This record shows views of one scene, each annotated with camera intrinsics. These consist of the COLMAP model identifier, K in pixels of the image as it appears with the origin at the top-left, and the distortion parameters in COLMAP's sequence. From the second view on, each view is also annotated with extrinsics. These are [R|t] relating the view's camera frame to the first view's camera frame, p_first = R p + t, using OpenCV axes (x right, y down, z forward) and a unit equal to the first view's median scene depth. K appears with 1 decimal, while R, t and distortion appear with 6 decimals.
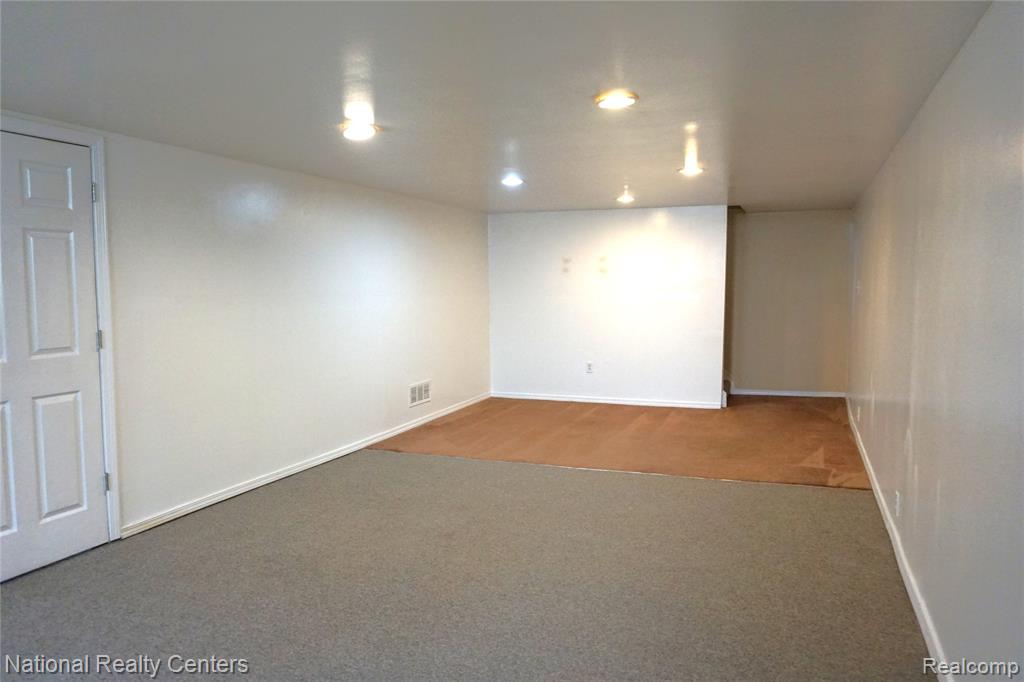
lens RADIAL K [[684.2, 0, 507.6], [0, 684.2, 344.8], [0, 0, 1]] dist [-0.054500, 0.046853]
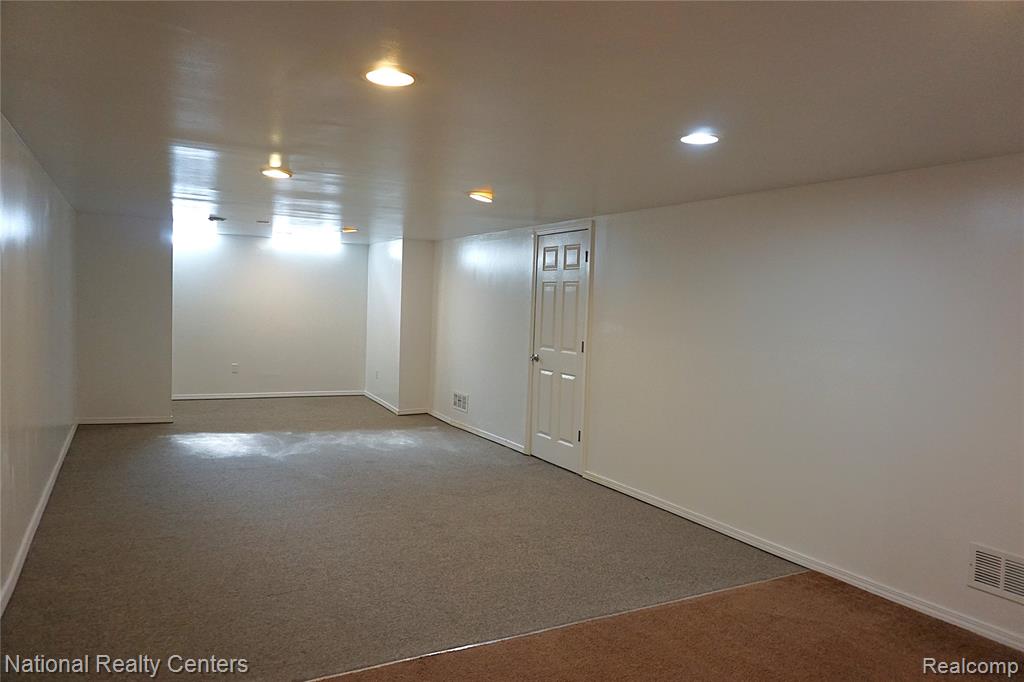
lens RADIAL K [[684.2, 0, 507.6], [0, 684.2, 344.8], [0, 0, 1]] dist [-0.054500, 0.046853]
pose [[-0.625548, 0.026196, -0.779746, 0.629108], [-0.100356, 0.988432, 0.113717, -0.144777], [0.773704, 0.149387, -0.615683, 1.501543]]
